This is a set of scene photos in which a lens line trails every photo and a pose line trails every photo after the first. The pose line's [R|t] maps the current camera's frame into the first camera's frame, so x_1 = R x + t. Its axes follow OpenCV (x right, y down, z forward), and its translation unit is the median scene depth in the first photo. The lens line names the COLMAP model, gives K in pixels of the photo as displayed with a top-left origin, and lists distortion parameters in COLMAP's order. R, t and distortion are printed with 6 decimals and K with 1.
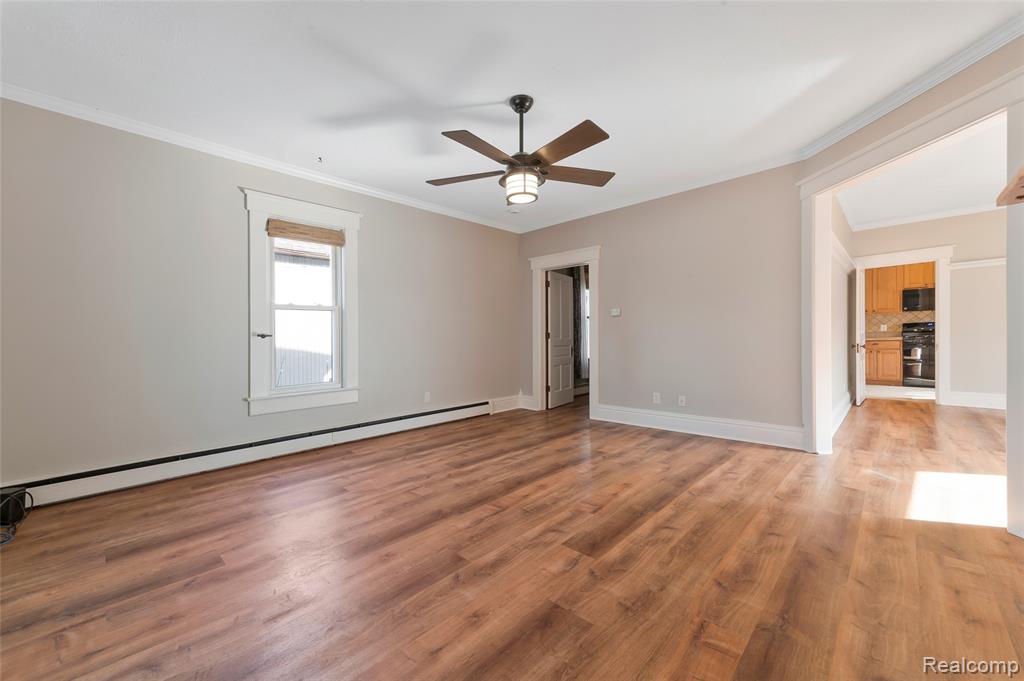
lens RADIAL K [[408.5, 0, 508.0], [0, 408.5, 335.4], [0, 0, 1]] dist [0.011213, -0.000034]
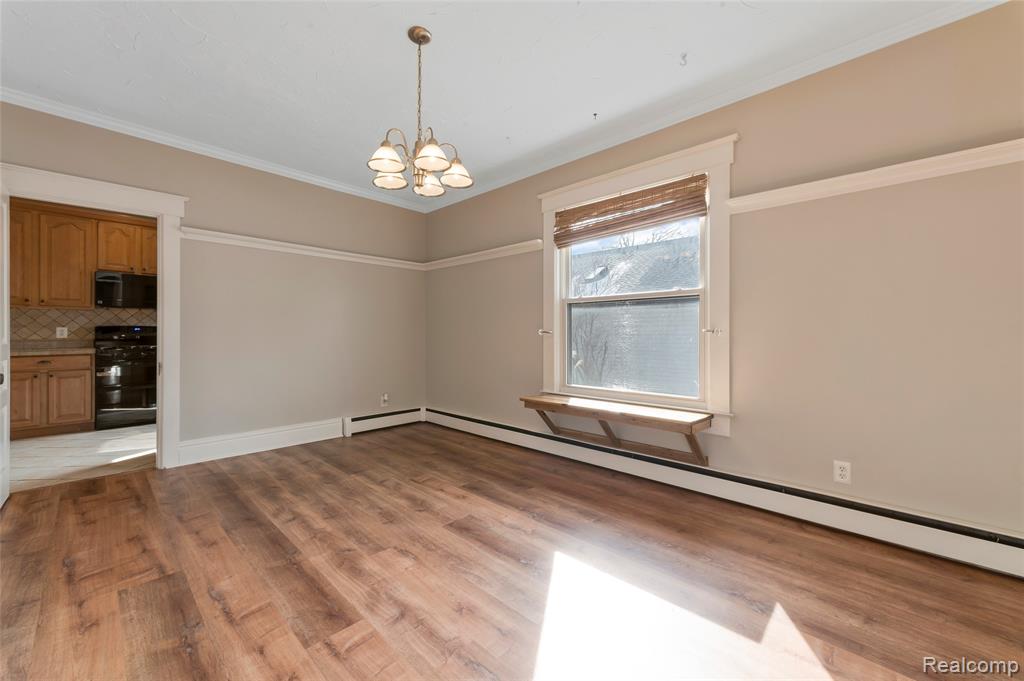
lens RADIAL K [[408.5, 0, 508.0], [0, 408.5, 335.4], [0, 0, 1]] dist [0.011213, -0.000034]
pose [[0.012724, 0.011180, 0.999857, 1.165634], [0.003597, 0.999931, -0.011227, -0.019945], [-0.999913, 0.003740, 0.012683, 1.260755]]
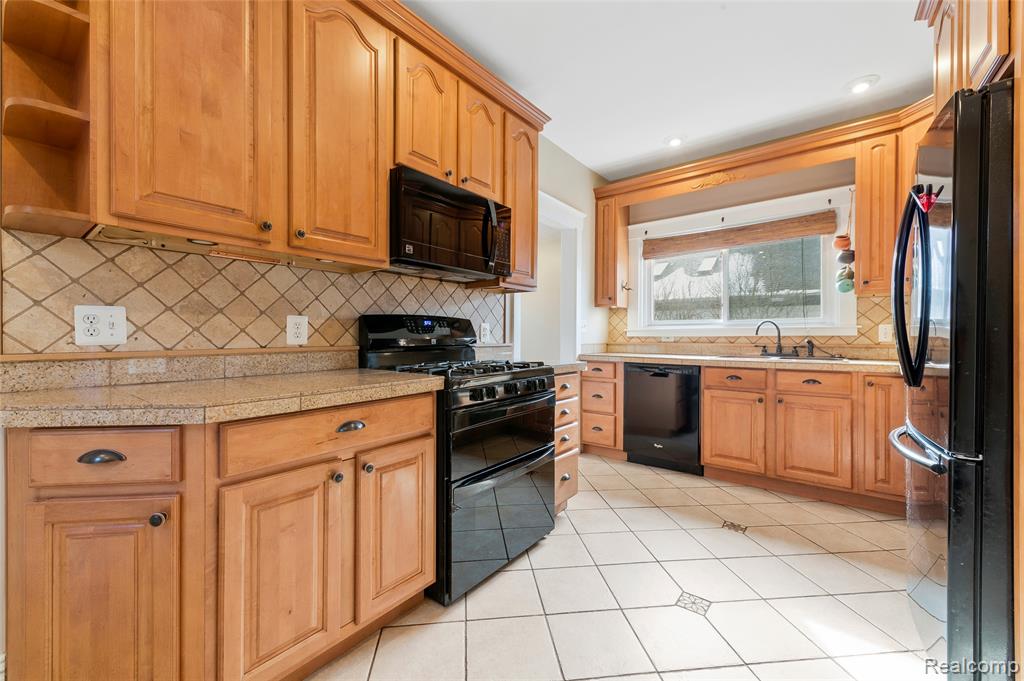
lens RADIAL K [[418.7, 0, 512.0], [0, 418.7, 334.8], [0, 0, 1]] dist [0.012790, 0.000028]
pose [[-0.098722, 0.013078, 0.995029, 2.396313], [0.001923, 0.999914, -0.012952, -0.045582], [-0.995113, 0.000635, -0.098739, 3.195988]]
